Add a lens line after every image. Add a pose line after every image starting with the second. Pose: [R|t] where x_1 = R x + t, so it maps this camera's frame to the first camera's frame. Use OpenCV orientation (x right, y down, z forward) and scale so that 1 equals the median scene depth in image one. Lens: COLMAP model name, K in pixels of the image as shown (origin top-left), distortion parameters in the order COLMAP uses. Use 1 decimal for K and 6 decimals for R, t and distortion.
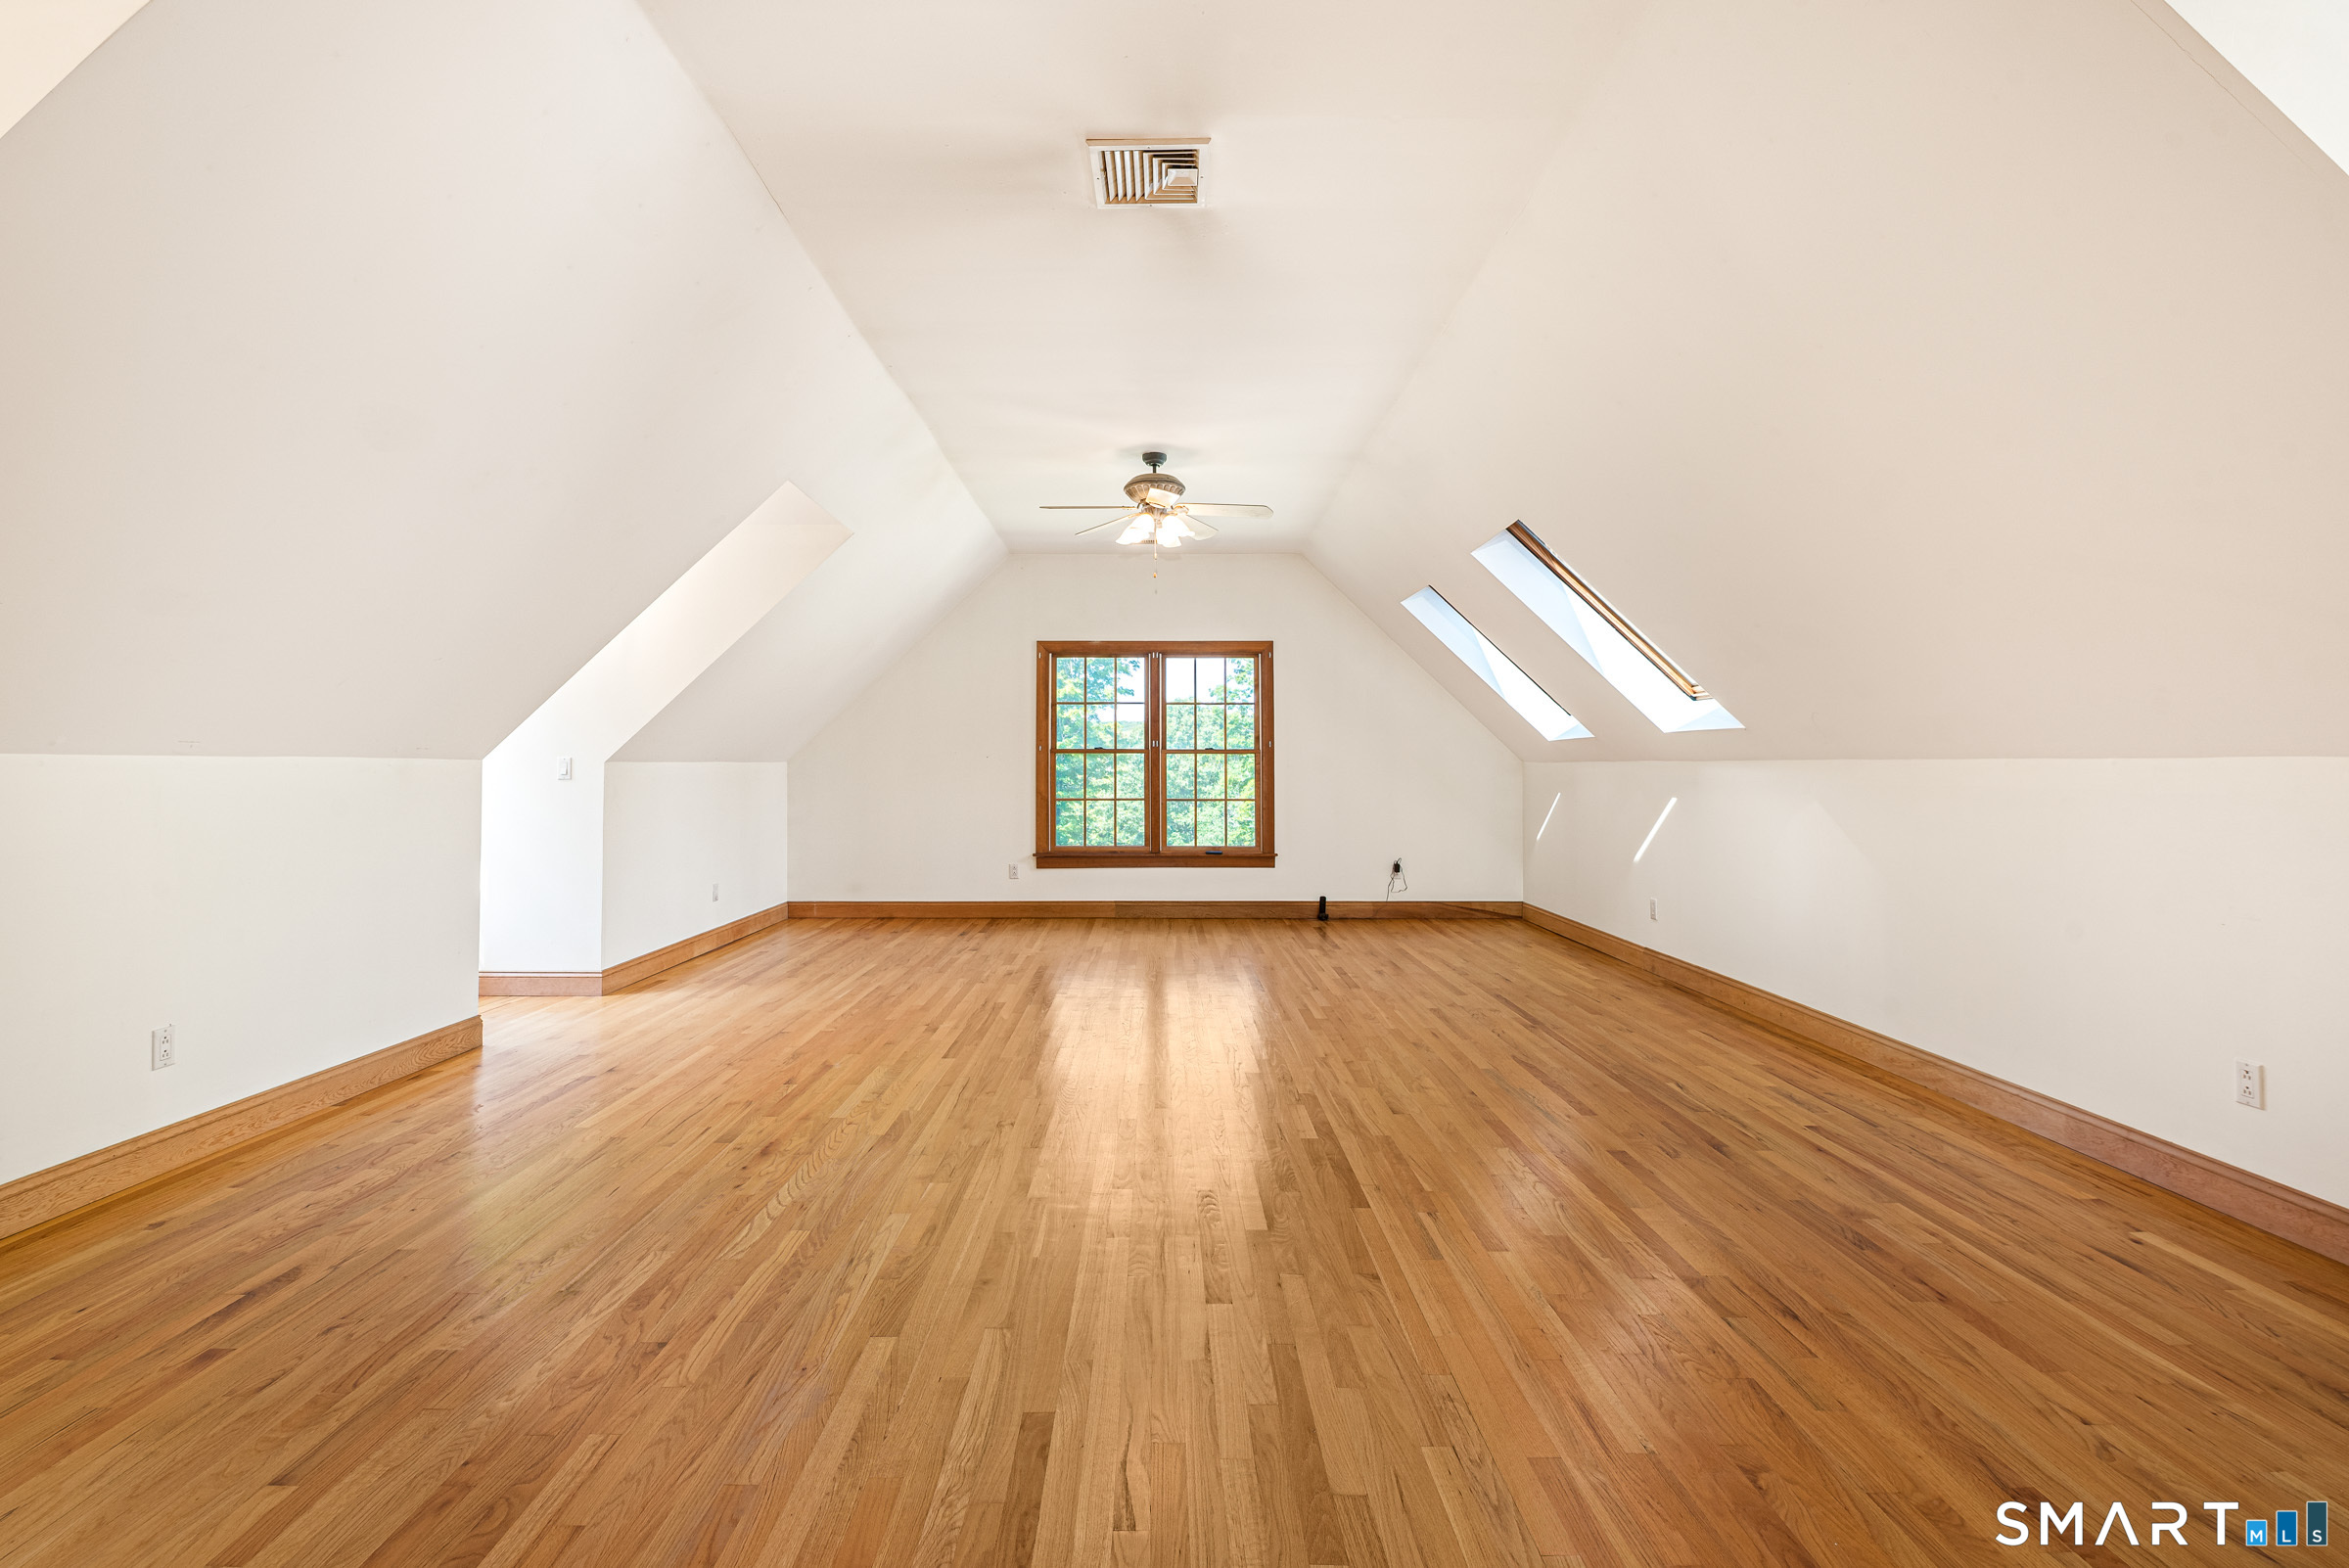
lens RADIAL K [[1032.5, 0, 1181.9], [0, 1032.5, 738.4], [0, 0, 1]] dist [0.012888, -0.001871]
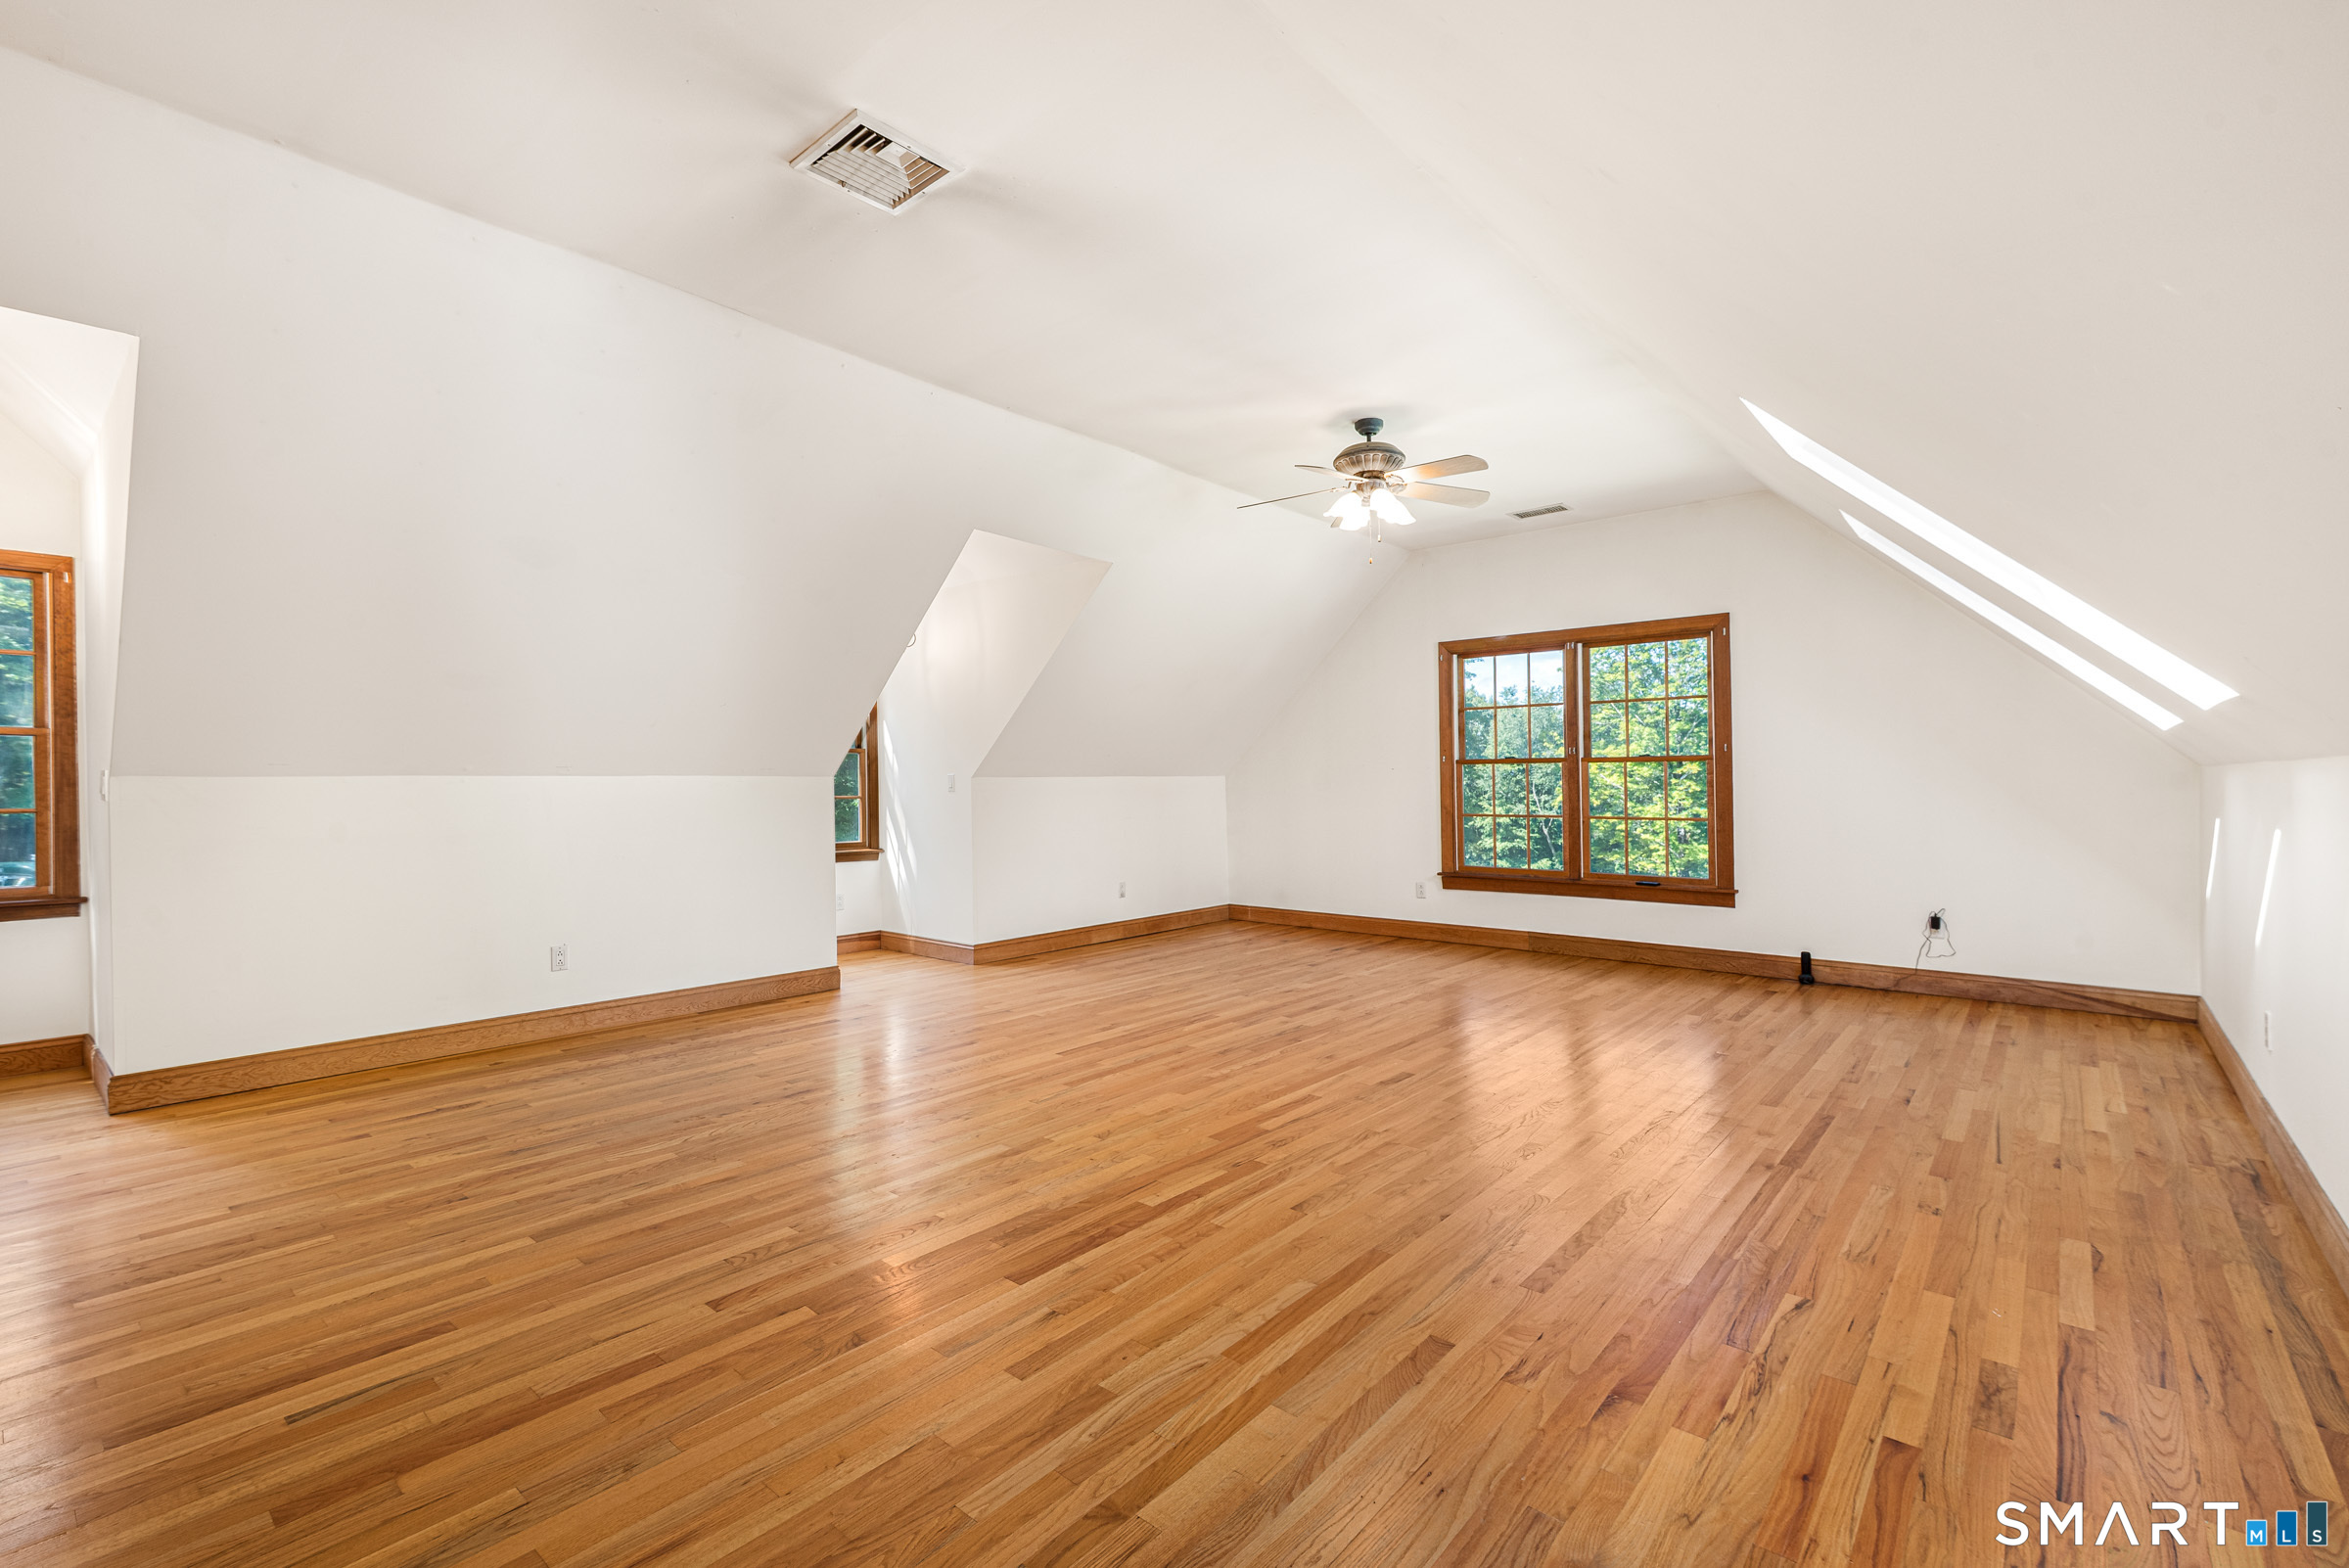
lens RADIAL K [[1032.5, 0, 1165.4], [0, 1032.5, 794.0], [0, 0, 1]] dist [0.012888, -0.001871]
pose [[0.762377, 0.005290, -0.647112, 0.268242], [0.022368, 0.999154, 0.034520, 0.003595], [0.646747, -0.040792, 0.761613, 0.138702]]
